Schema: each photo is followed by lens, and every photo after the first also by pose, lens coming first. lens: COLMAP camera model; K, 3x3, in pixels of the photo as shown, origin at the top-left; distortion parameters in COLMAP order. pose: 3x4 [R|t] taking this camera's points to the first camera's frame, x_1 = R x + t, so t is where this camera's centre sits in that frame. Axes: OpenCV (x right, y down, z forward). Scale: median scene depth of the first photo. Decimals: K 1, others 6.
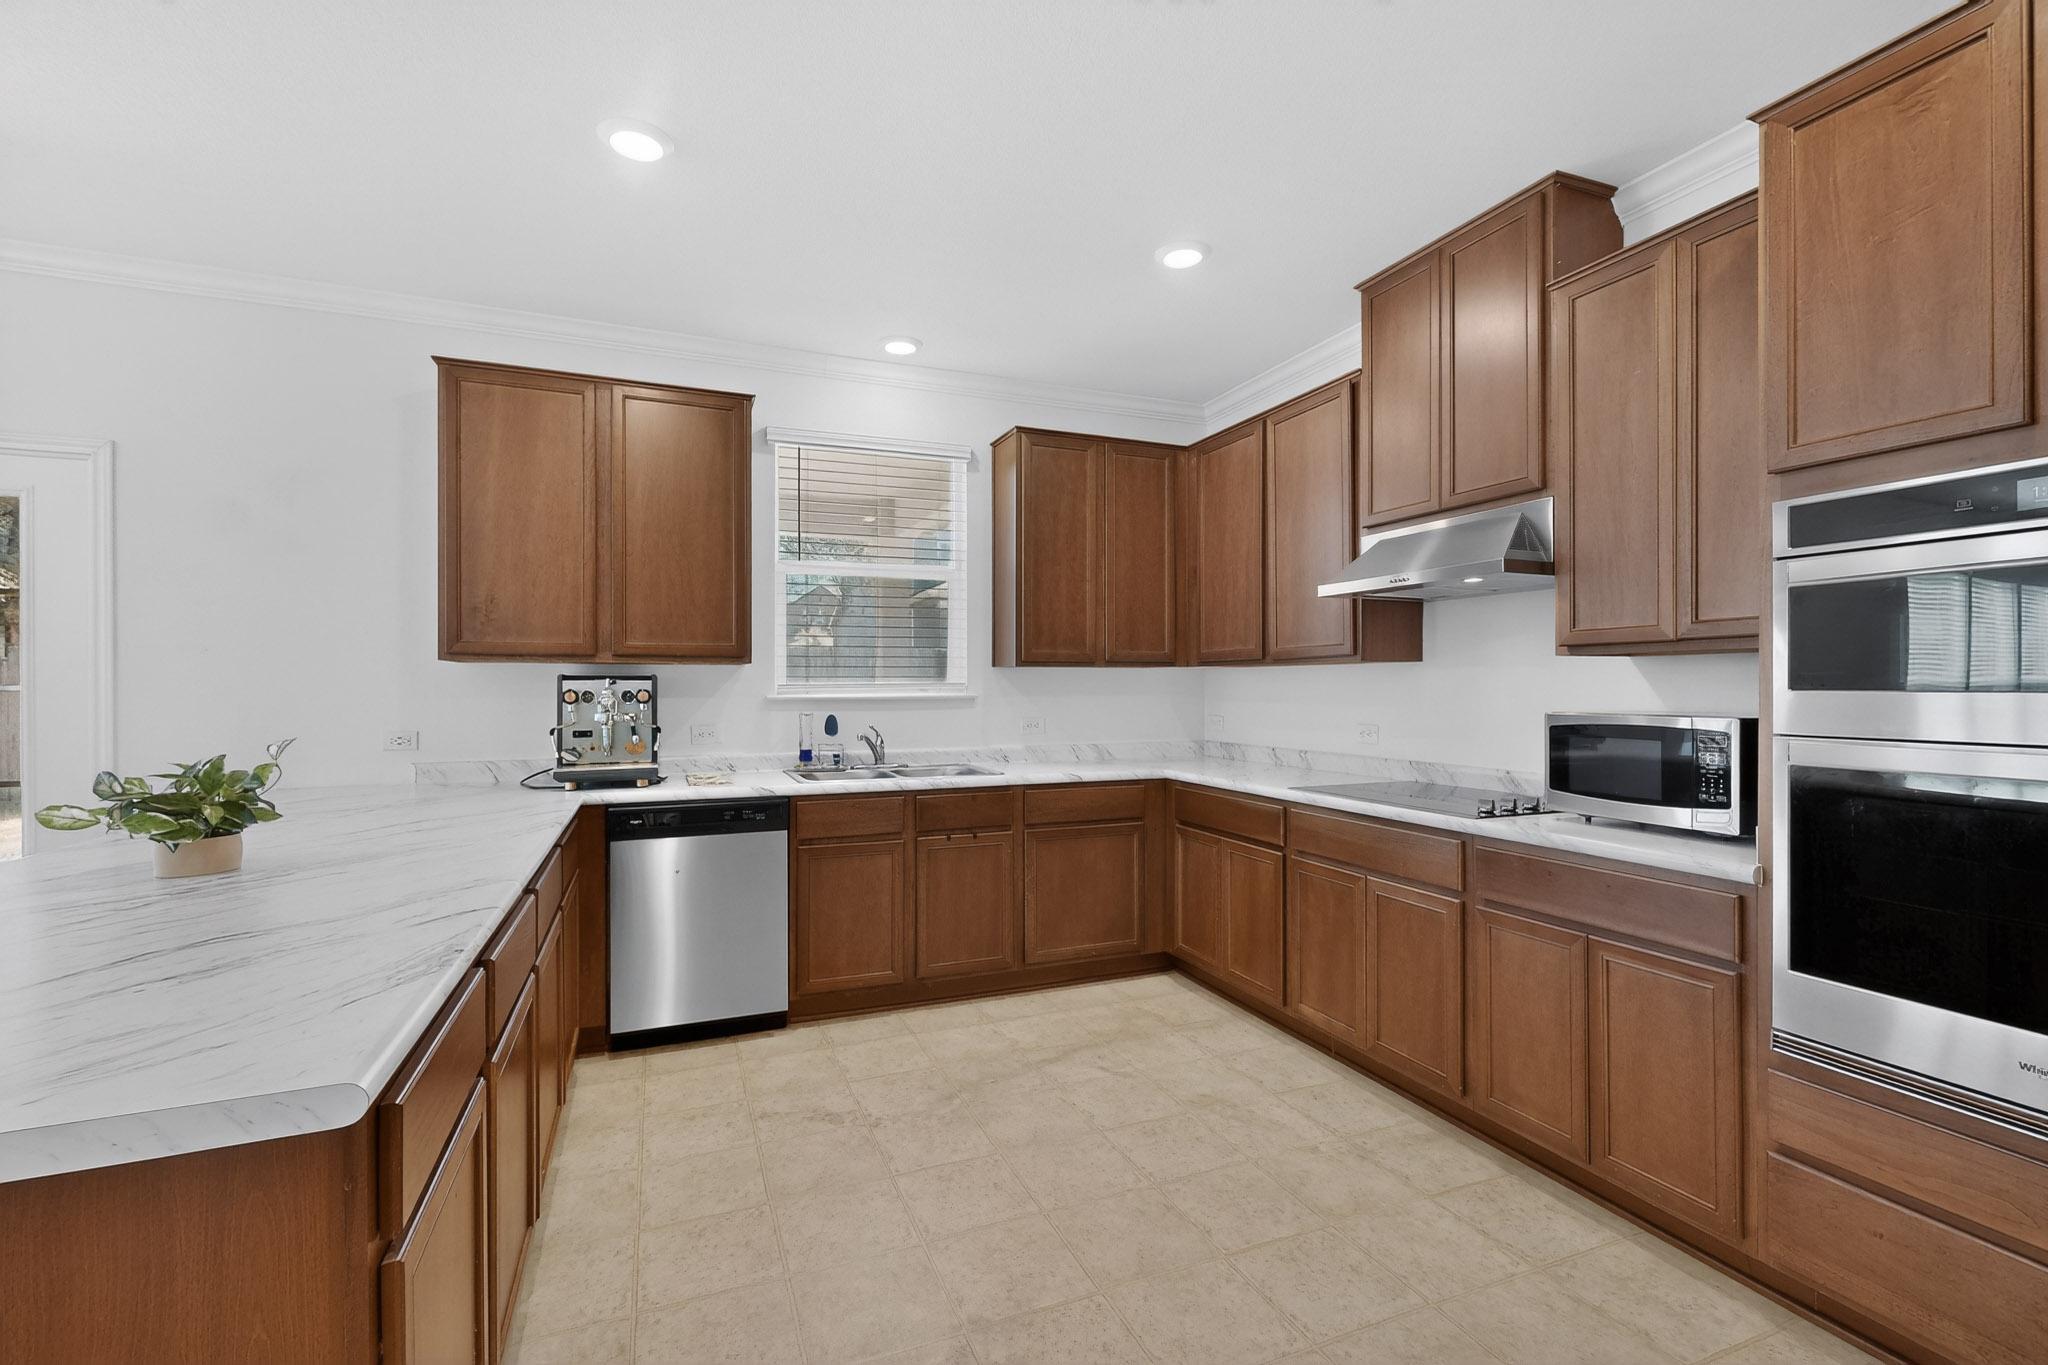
lens RADIAL K [[898.3, 0, 1025.9], [0, 898.3, 678.5], [0, 0, 1]] dist [0.004662, -0.001780]
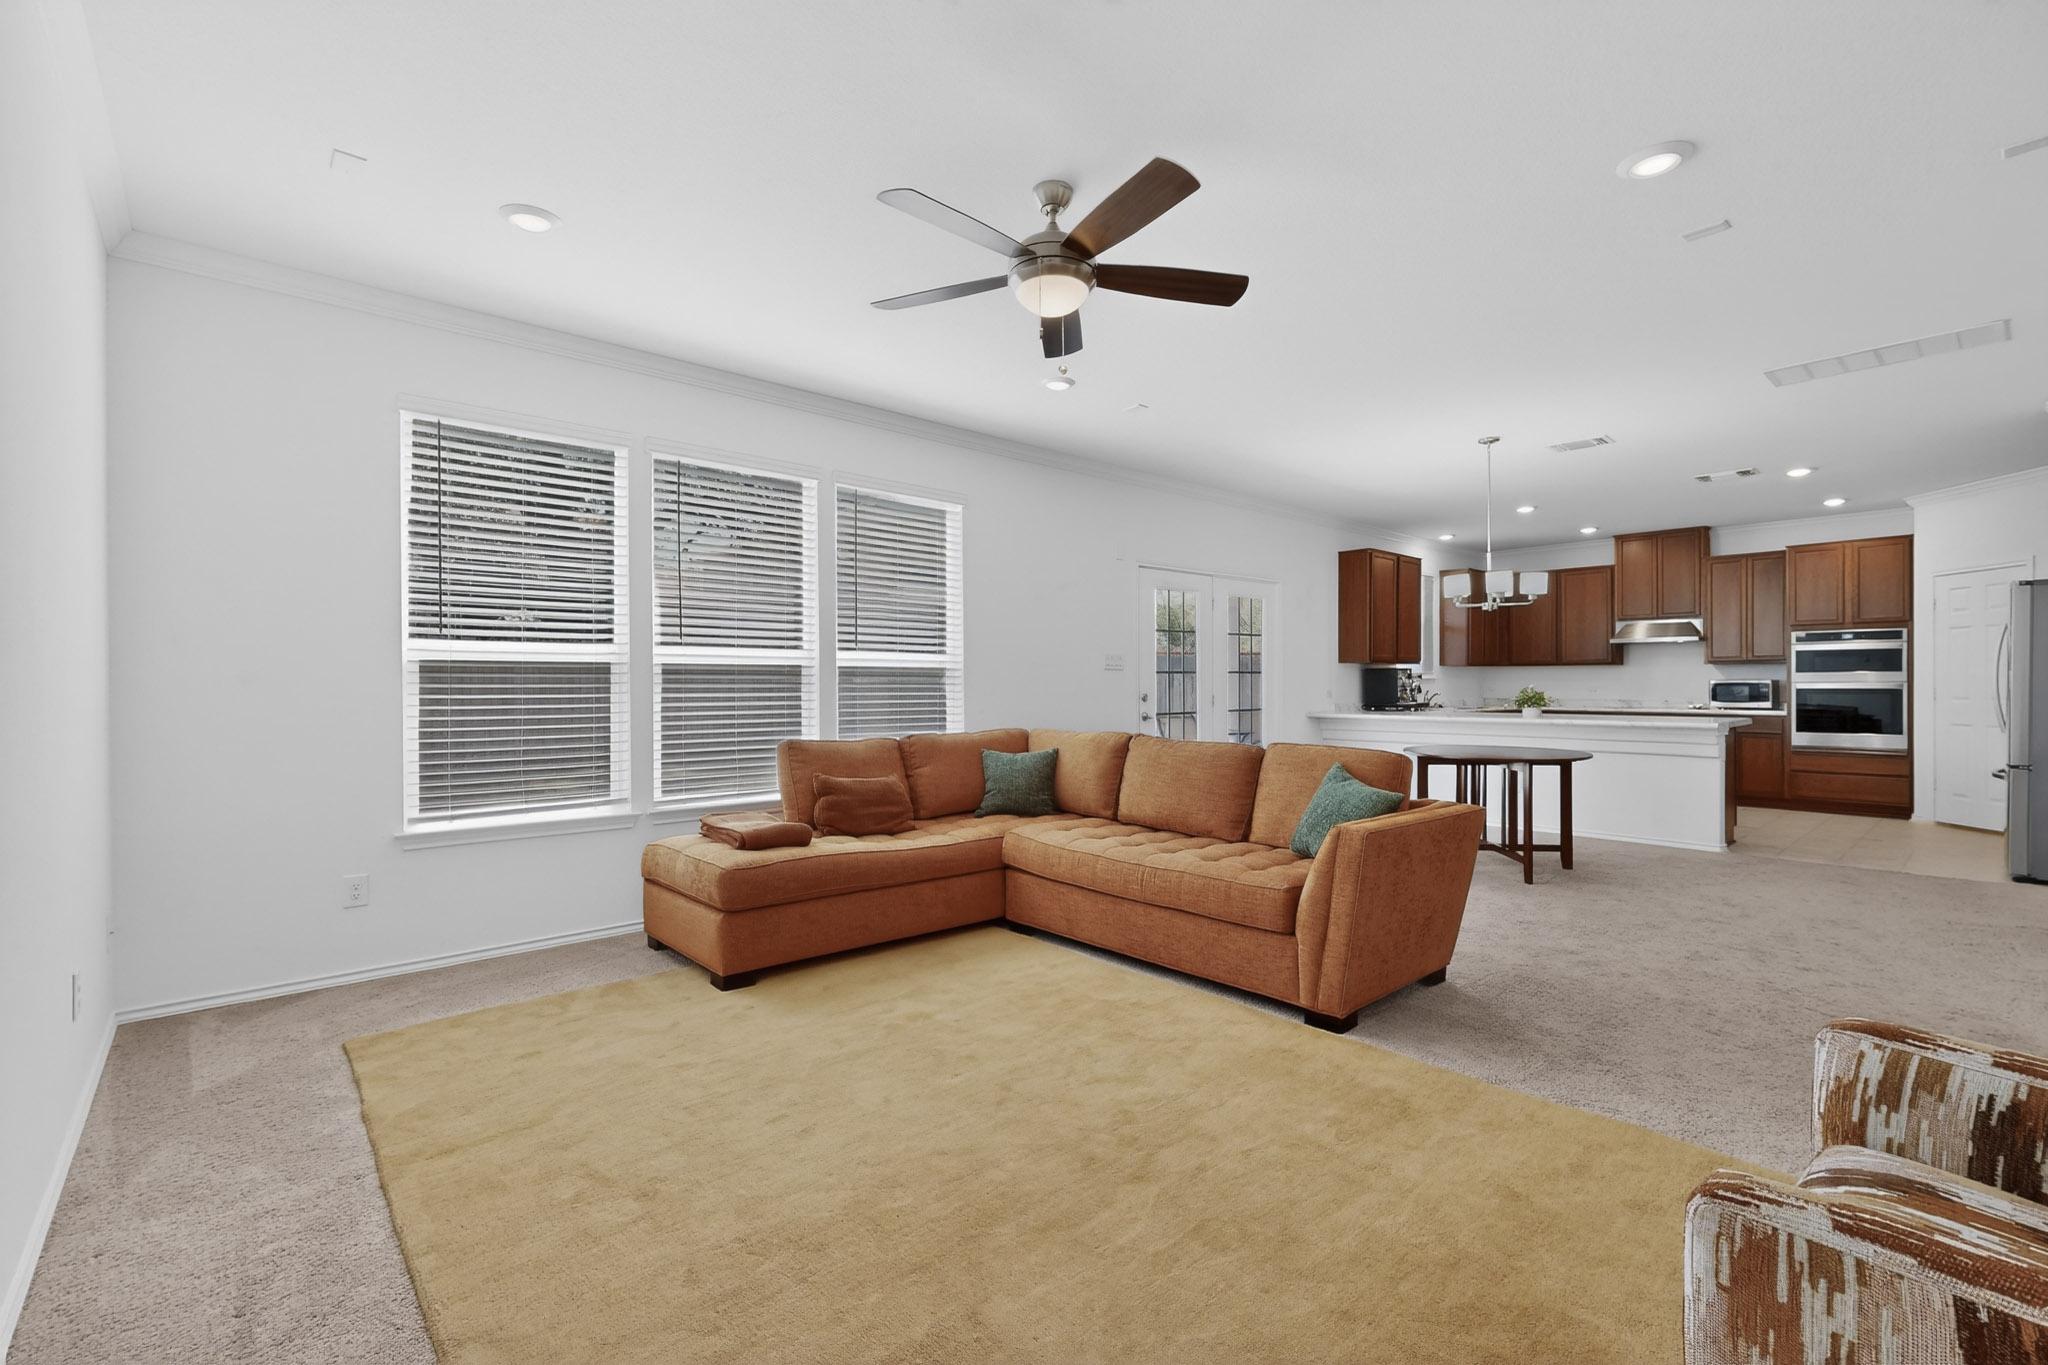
lens RADIAL K [[898.3, 0, 1018.8], [0, 898.3, 685.8], [0, 0, 1]] dist [0.004662, -0.001780]
pose [[0.945001, -0.000975, 0.327065, -3.407947], [-0.002826, 0.999934, 0.011145, 0.030472], [-0.327054, -0.011456, 0.944936, -1.593852]]
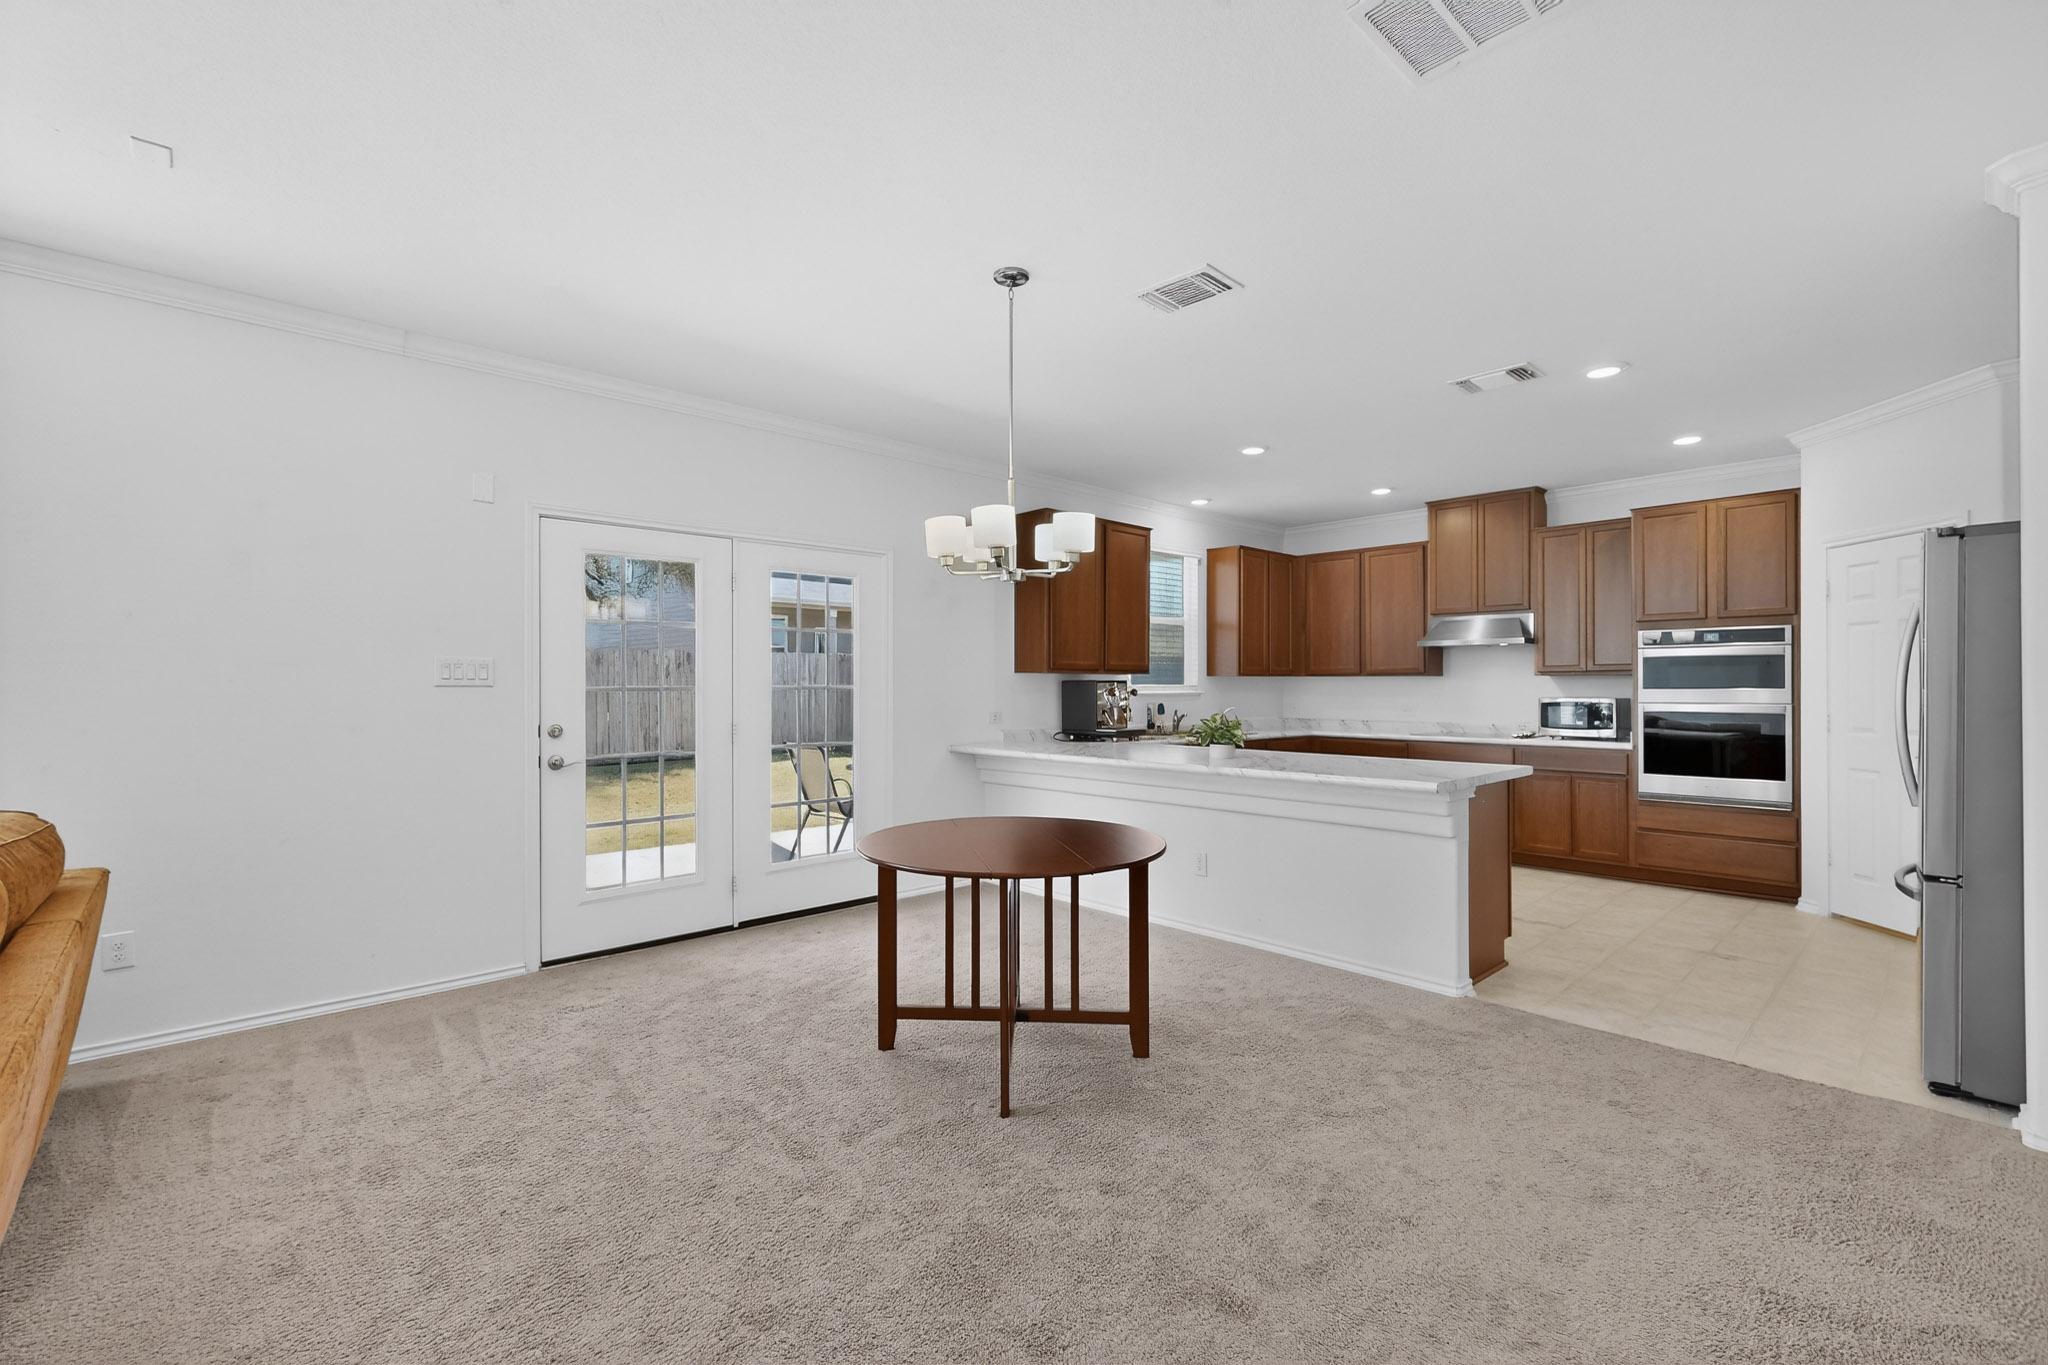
lens RADIAL K [[898.3, 0, 1023.0], [0, 898.3, 685.2], [0, 0, 1]] dist [0.004662, -0.001780]
pose [[0.934569, 0.002855, 0.355771, -1.847418], [-0.005171, 0.999971, 0.005558, -0.005280], [-0.355745, -0.007034, 0.934557, -0.958806]]
